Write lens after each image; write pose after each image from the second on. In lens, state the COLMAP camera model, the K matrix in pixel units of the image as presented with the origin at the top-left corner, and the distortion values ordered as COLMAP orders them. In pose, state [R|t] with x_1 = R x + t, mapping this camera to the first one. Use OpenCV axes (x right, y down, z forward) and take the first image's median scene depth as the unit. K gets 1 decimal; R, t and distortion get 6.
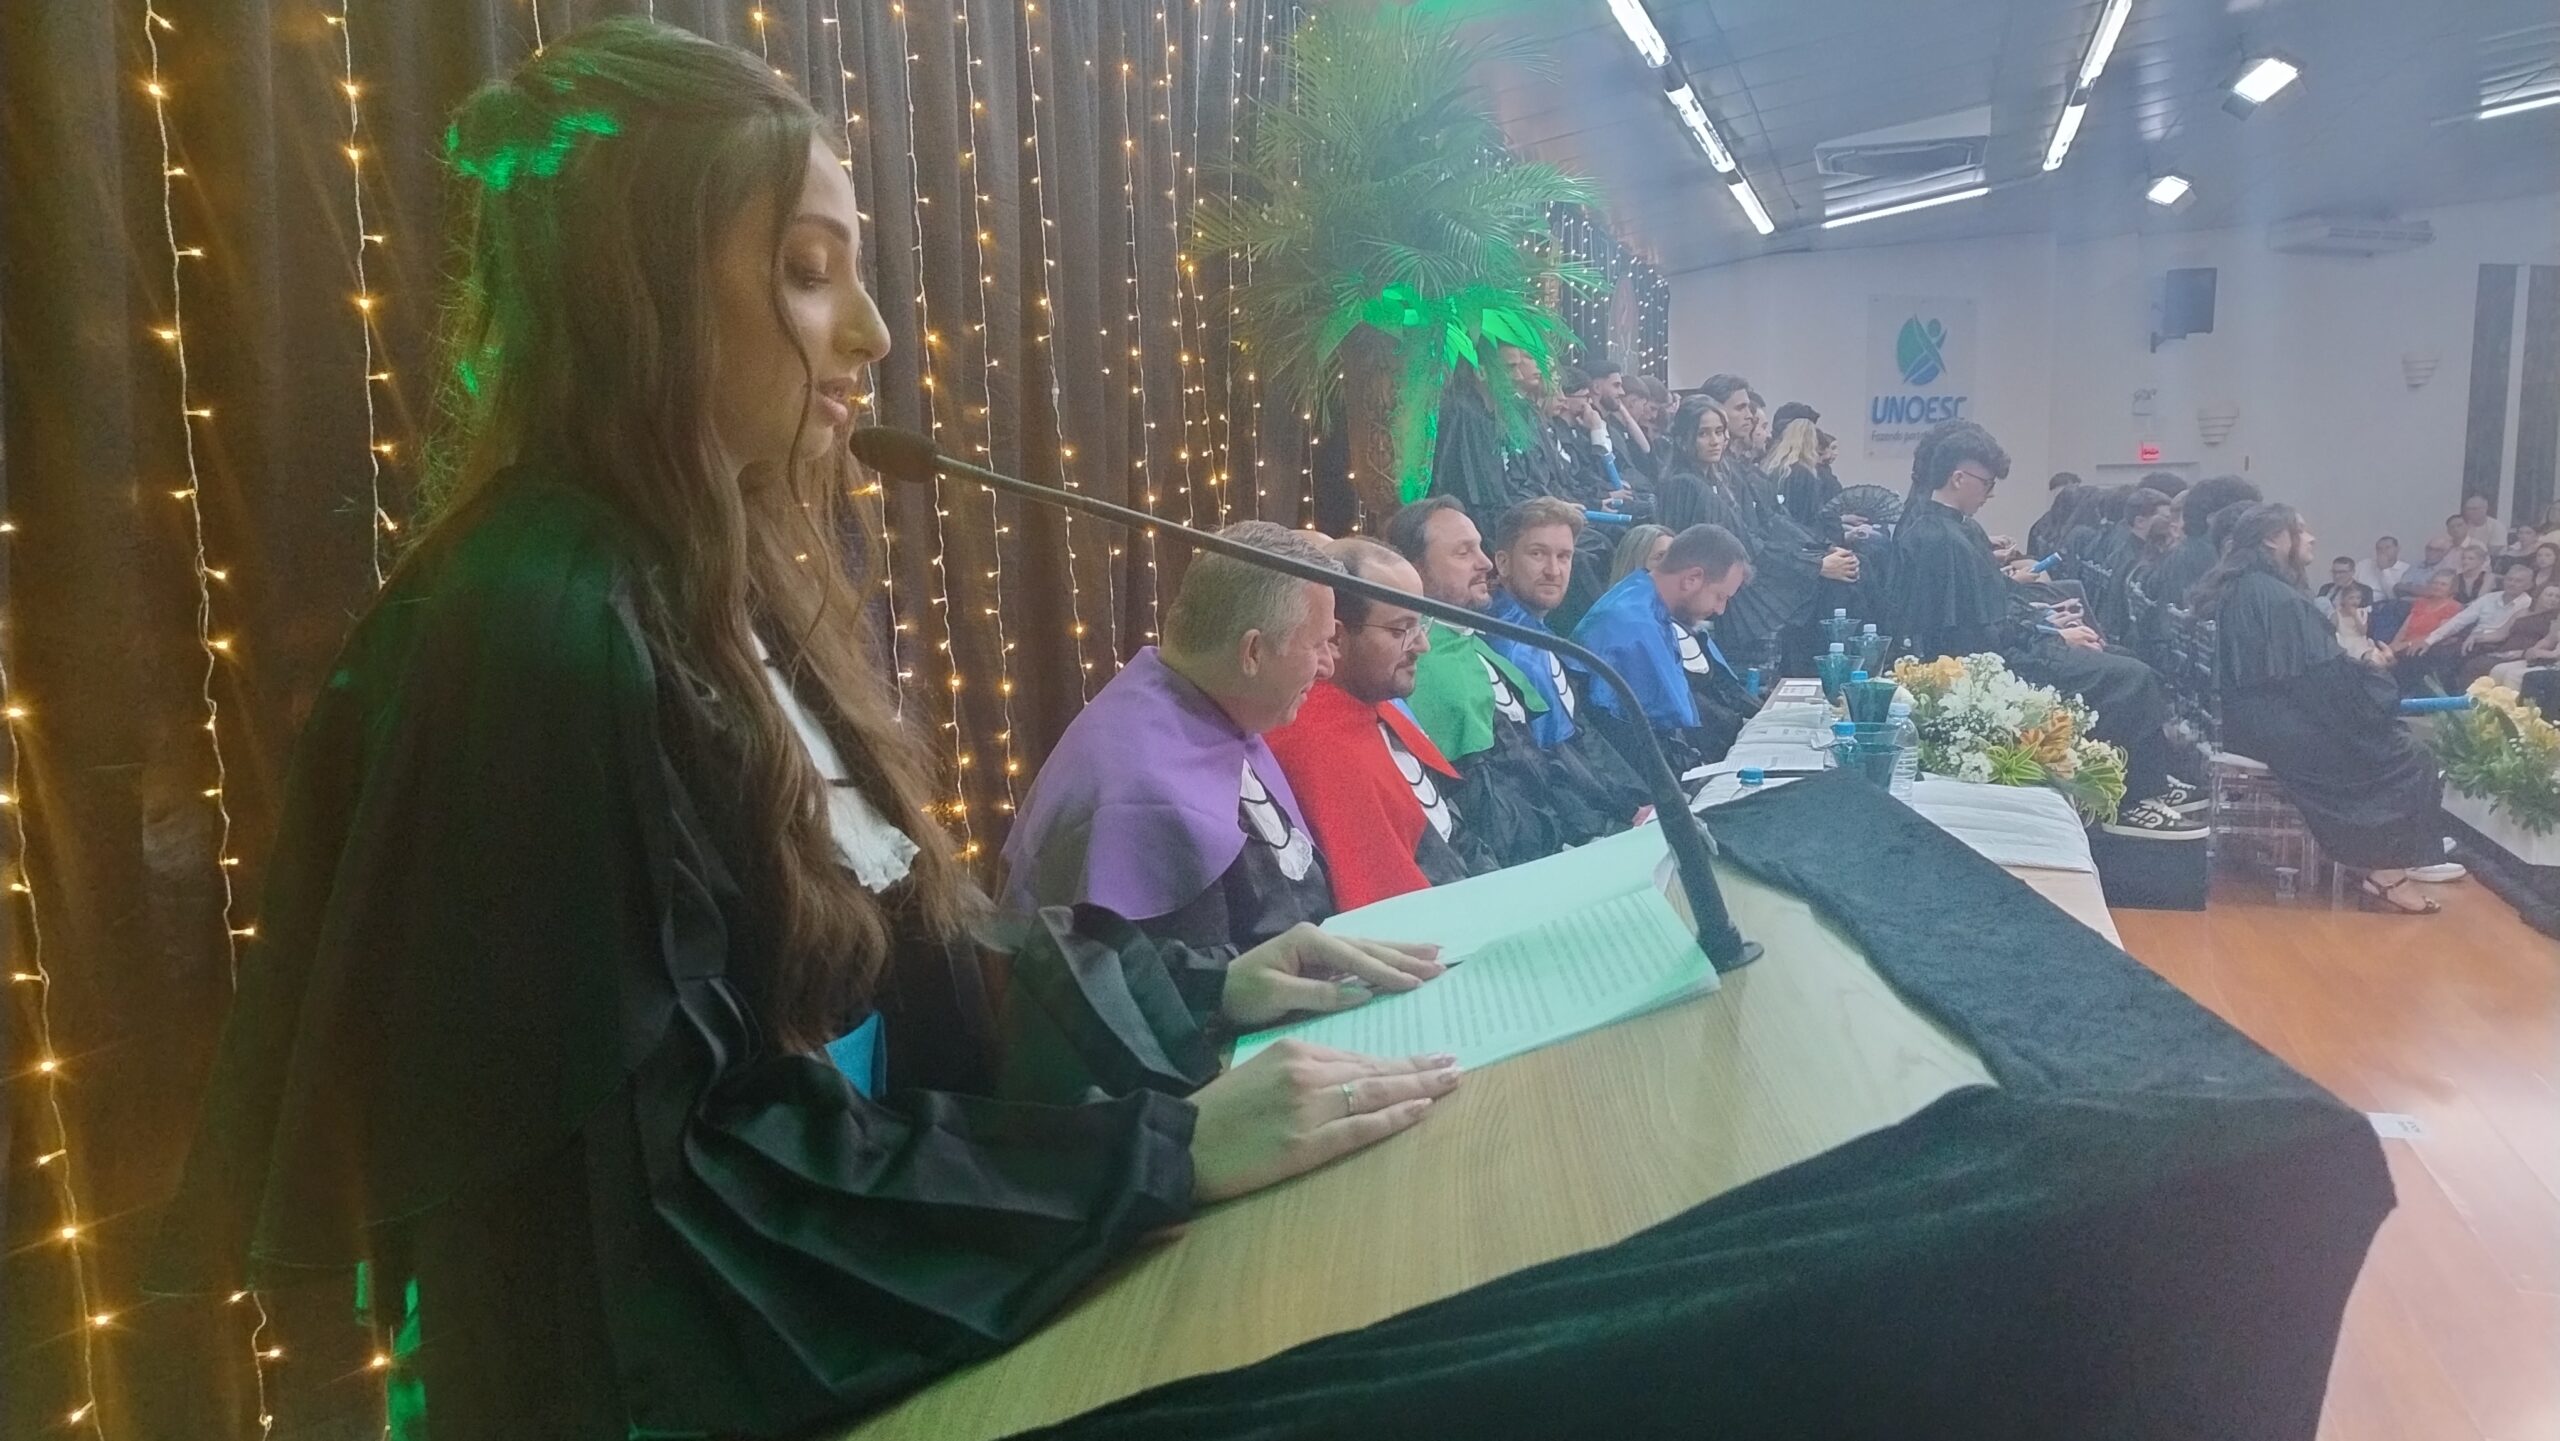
lens RADIAL K [[1769.7, 0, 1216.2], [0, 1769.7, 745.2], [0, 0, 1]] dist [0.074949, -0.102919]
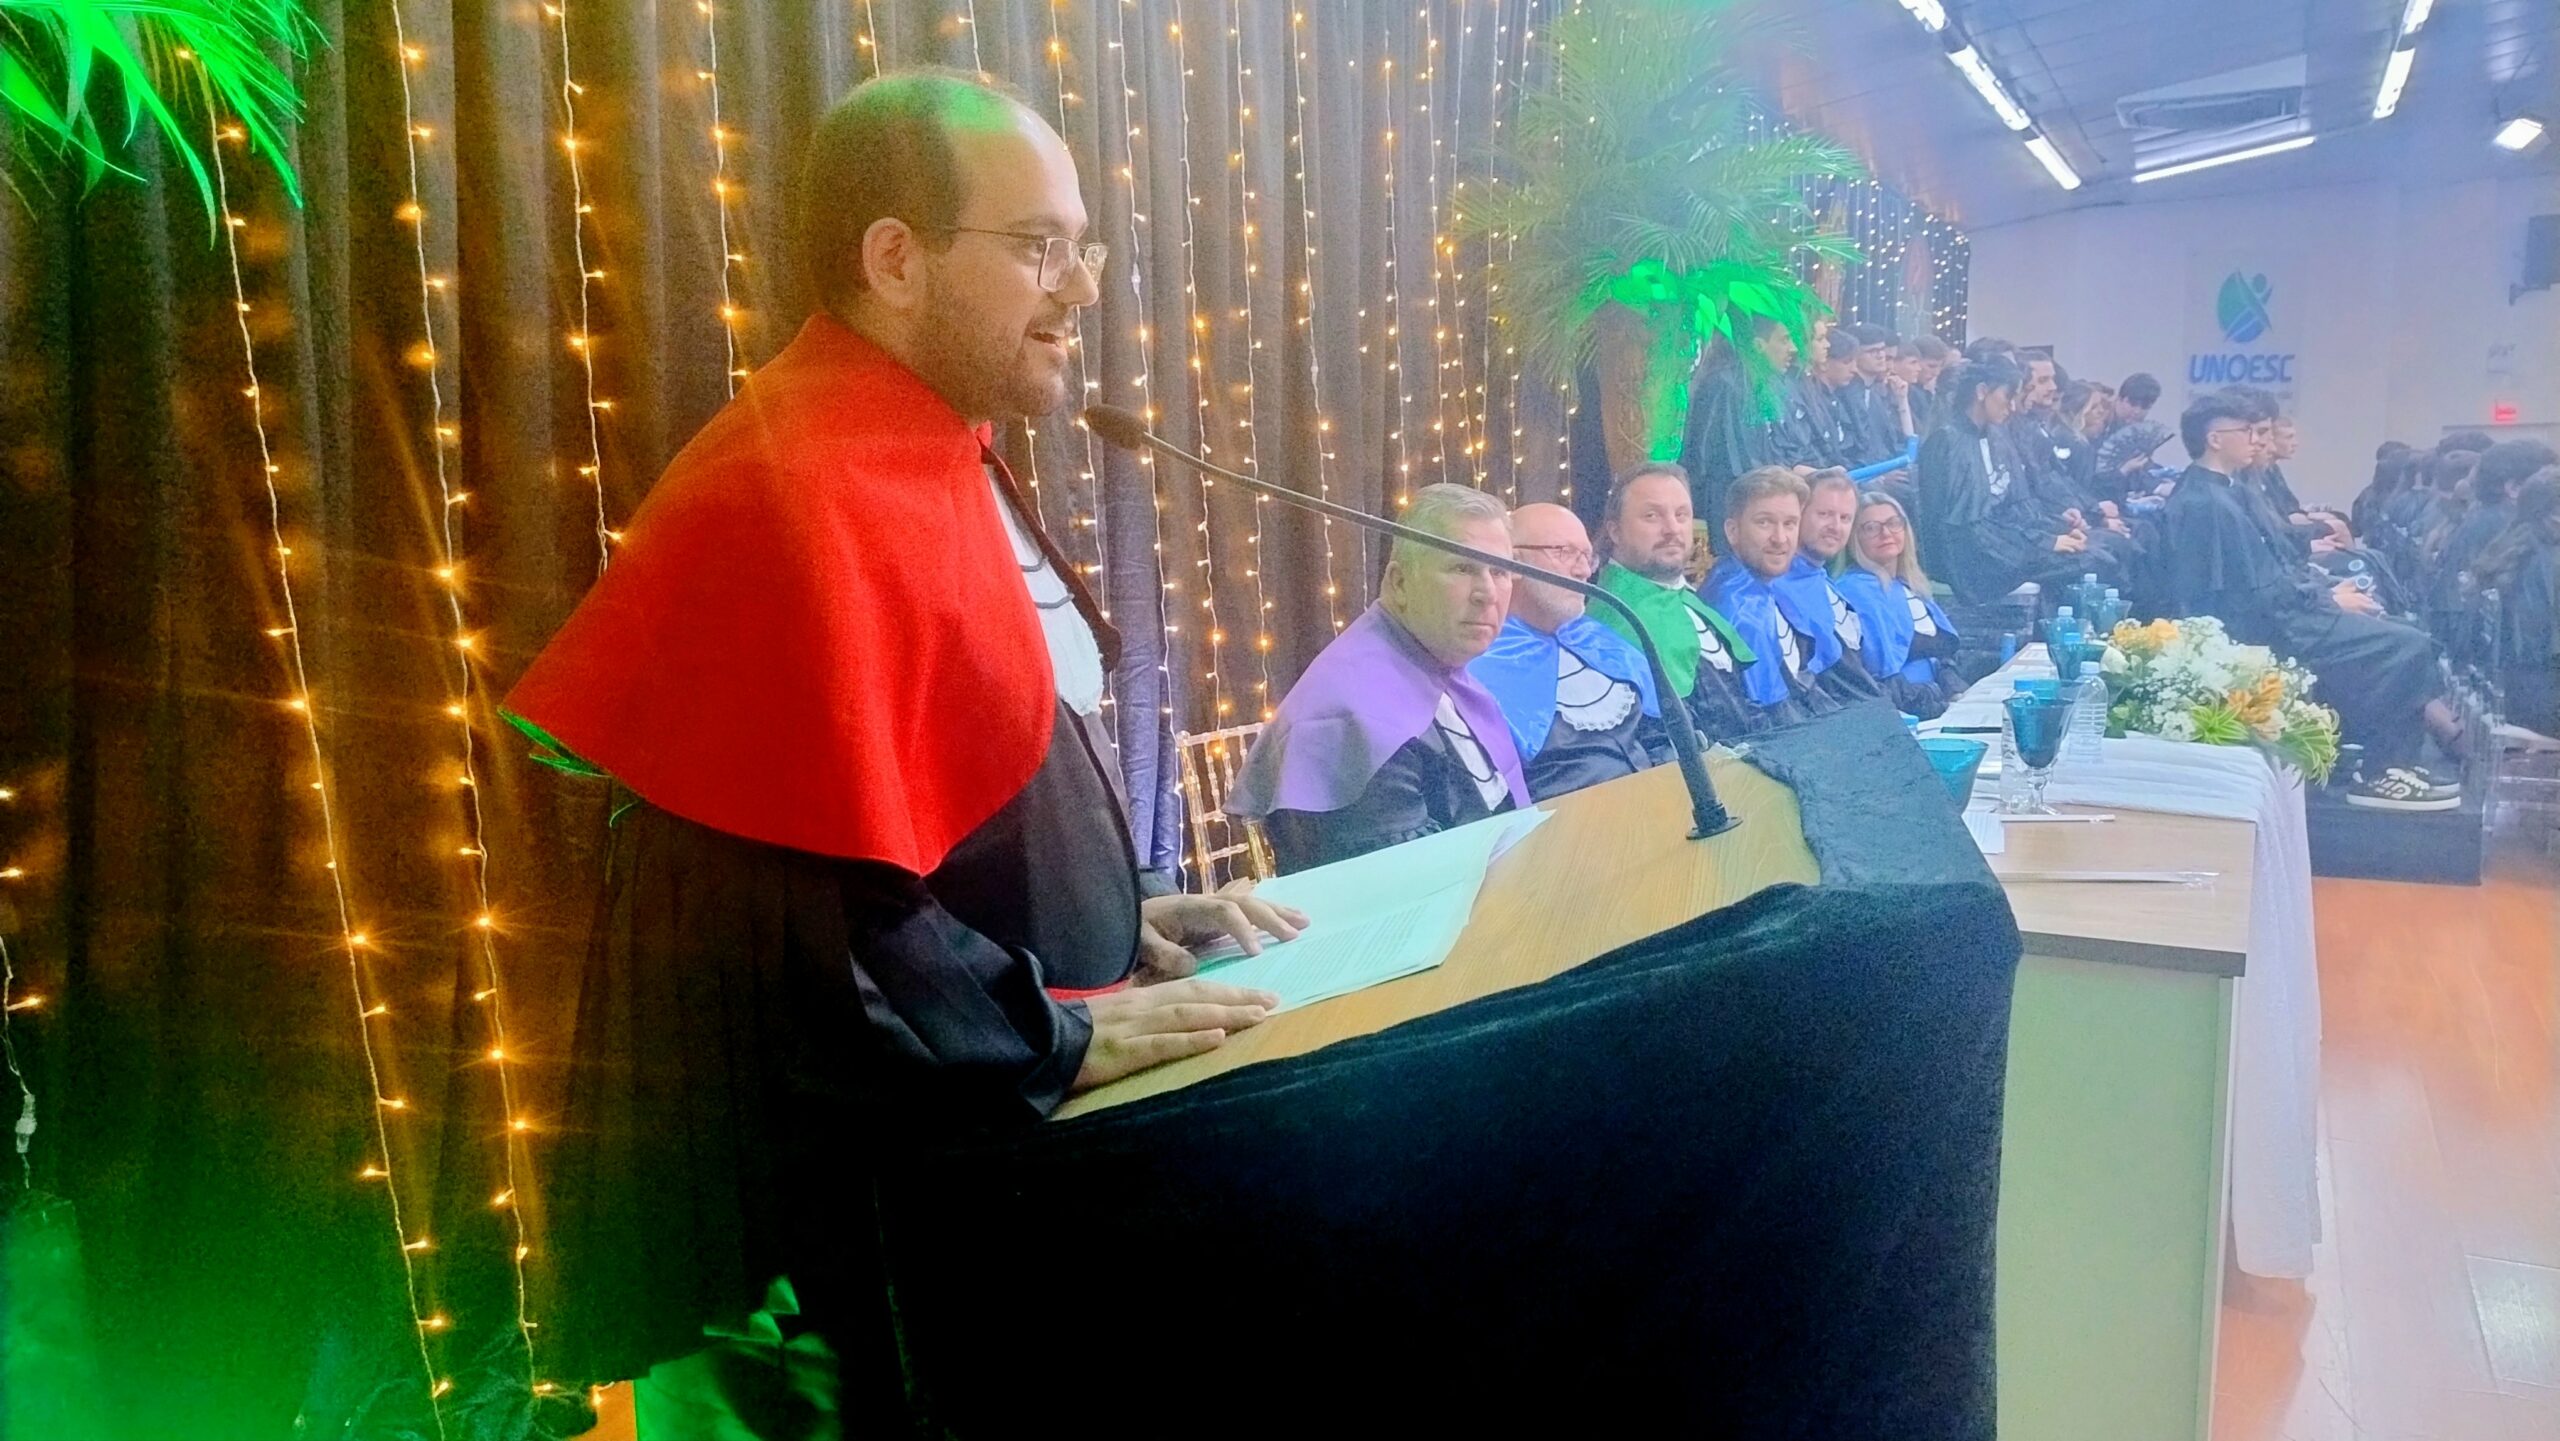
lens RADIAL K [[1779.9, 0, 1280.0], [0, 1779.9, 720.5], [0, 0, 1]] dist [0.088677, -0.109993]
pose [[0.992198, 0.016817, -0.123537, 0.025390], [-0.016147, 0.999849, 0.006426, 0.007817], [0.123626, -0.004382, 0.992319, -0.081549]]
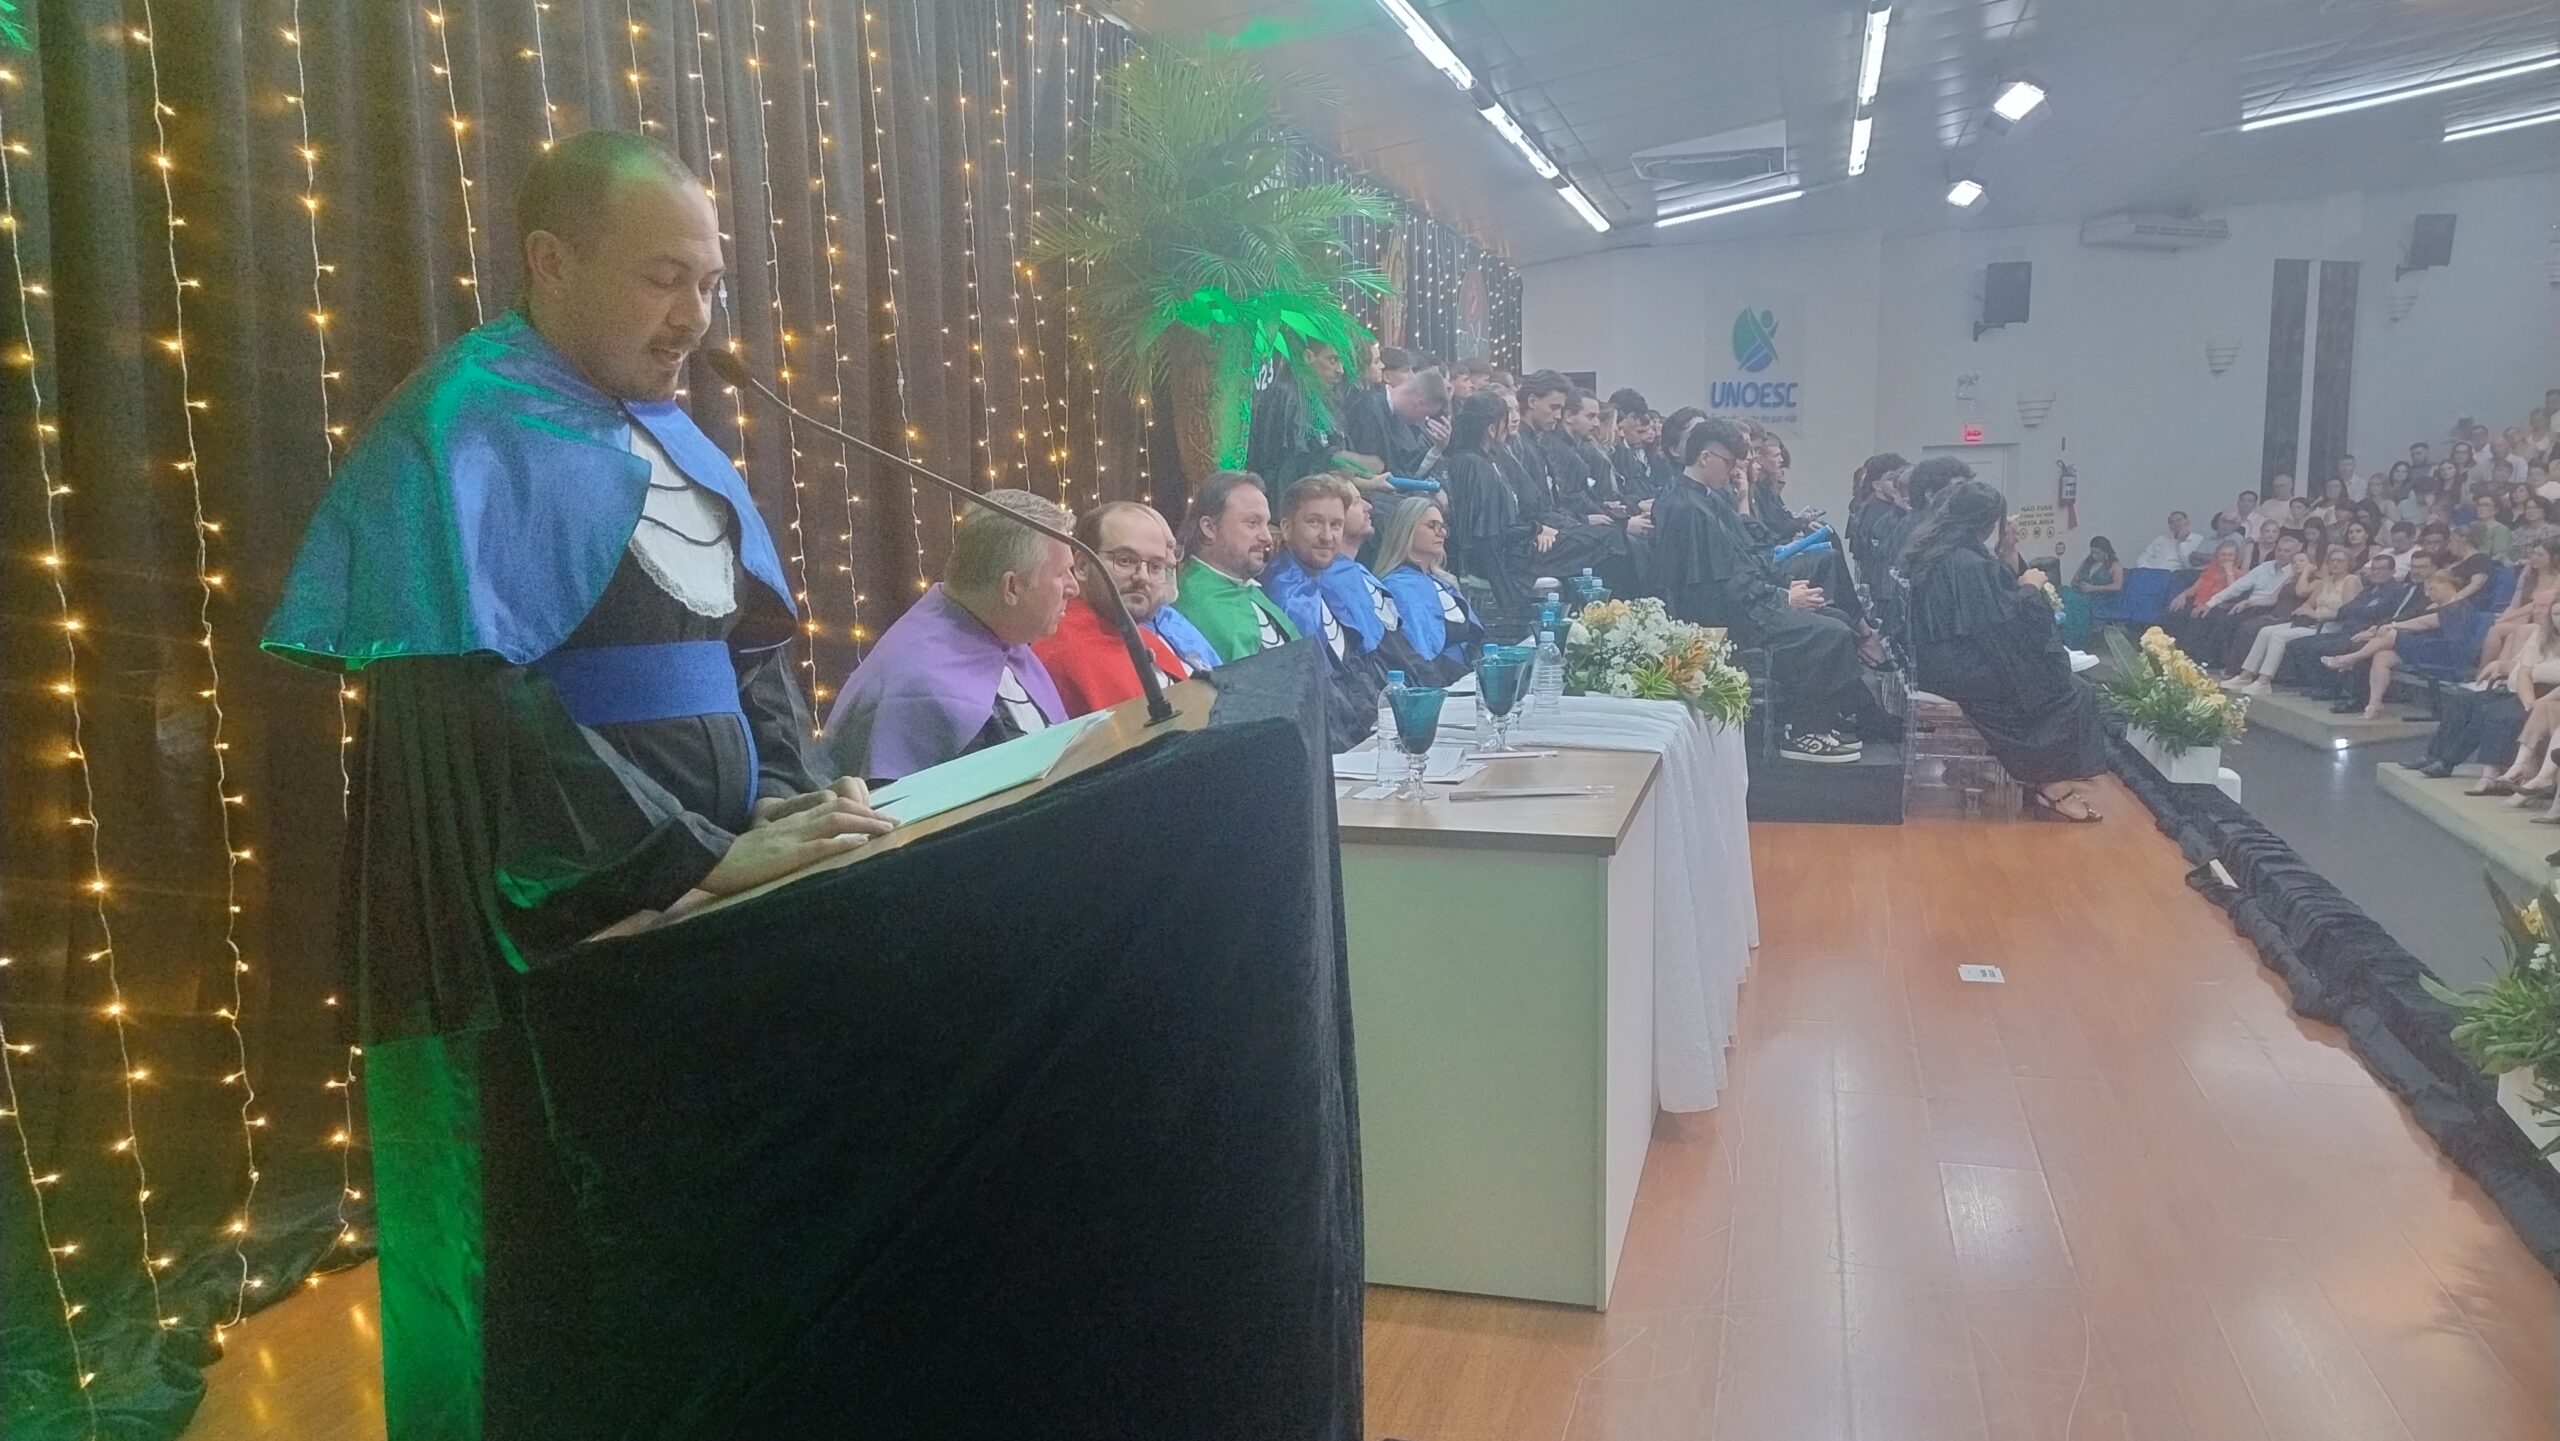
lens RADIAL K [[1779.9, 0, 1280.0], [0, 1779.9, 720.5], [0, 0, 1]] dist [0.088677, -0.109993]
pose [[0.996160, -0.010953, 0.086862, 0.050027], [0.011188, 0.999935, -0.002228, 0.027369], [-0.086832, 0.003191, 0.996218, -0.182886]]
